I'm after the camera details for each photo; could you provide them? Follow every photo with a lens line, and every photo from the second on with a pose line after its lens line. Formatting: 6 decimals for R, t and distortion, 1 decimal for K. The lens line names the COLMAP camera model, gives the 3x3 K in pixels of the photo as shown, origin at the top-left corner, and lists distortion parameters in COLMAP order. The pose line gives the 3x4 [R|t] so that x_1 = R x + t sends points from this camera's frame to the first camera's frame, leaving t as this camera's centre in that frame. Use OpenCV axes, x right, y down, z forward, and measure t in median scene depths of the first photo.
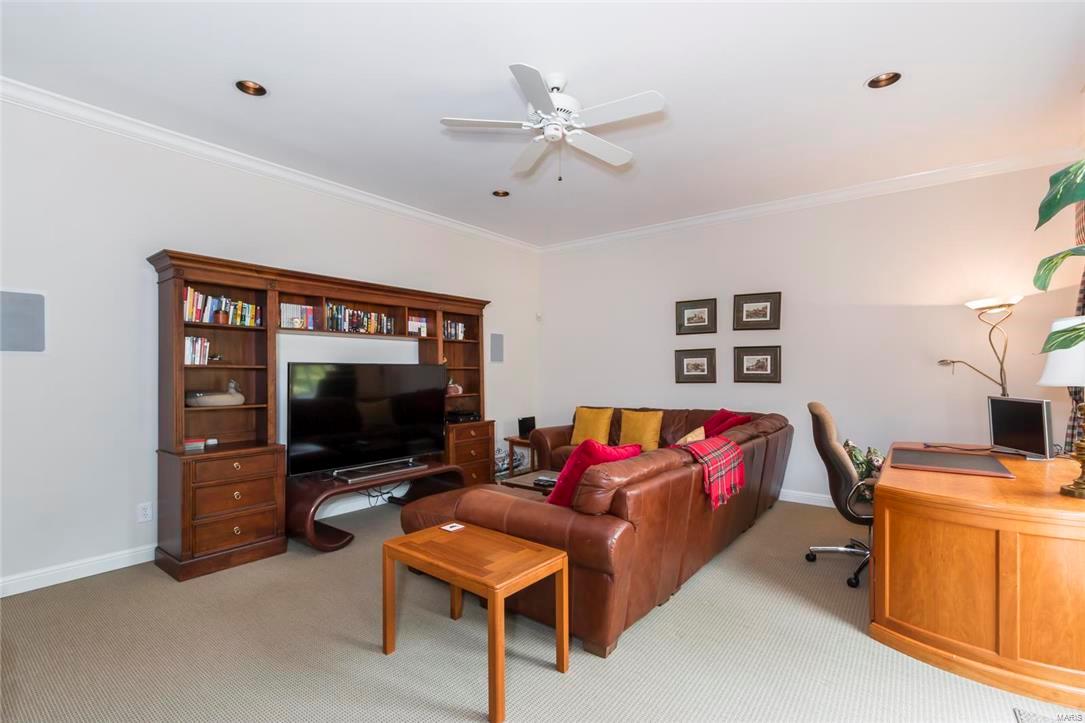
lens RADIAL K [[509.4, 0, 540.9], [0, 509.4, 373.7], [0, 0, 1]] dist [0.003654, 0.000604]
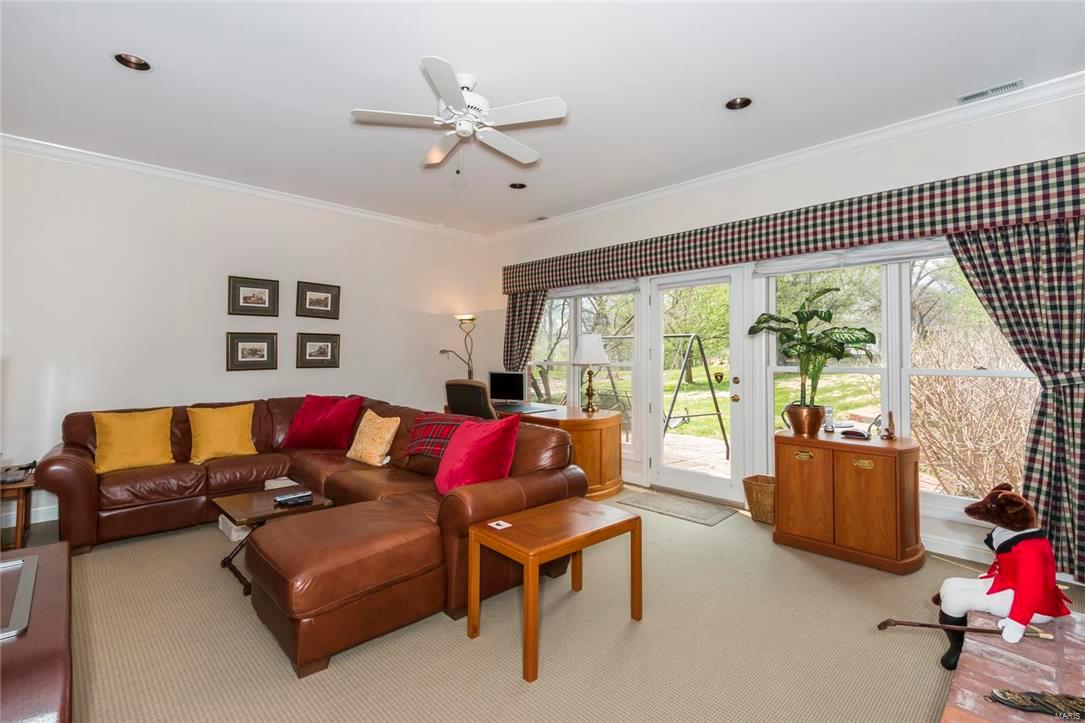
lens RADIAL K [[498.1, 0, 528.8], [0, 498.1, 345.7], [0, 0, 1]] dist [-0.001514, -0.000353]
pose [[0.157499, 0.025811, 0.987182, -0.525588], [0.005416, 0.999621, -0.027000, 0.001941], [-0.987504, 0.009599, 0.157300, 0.400395]]
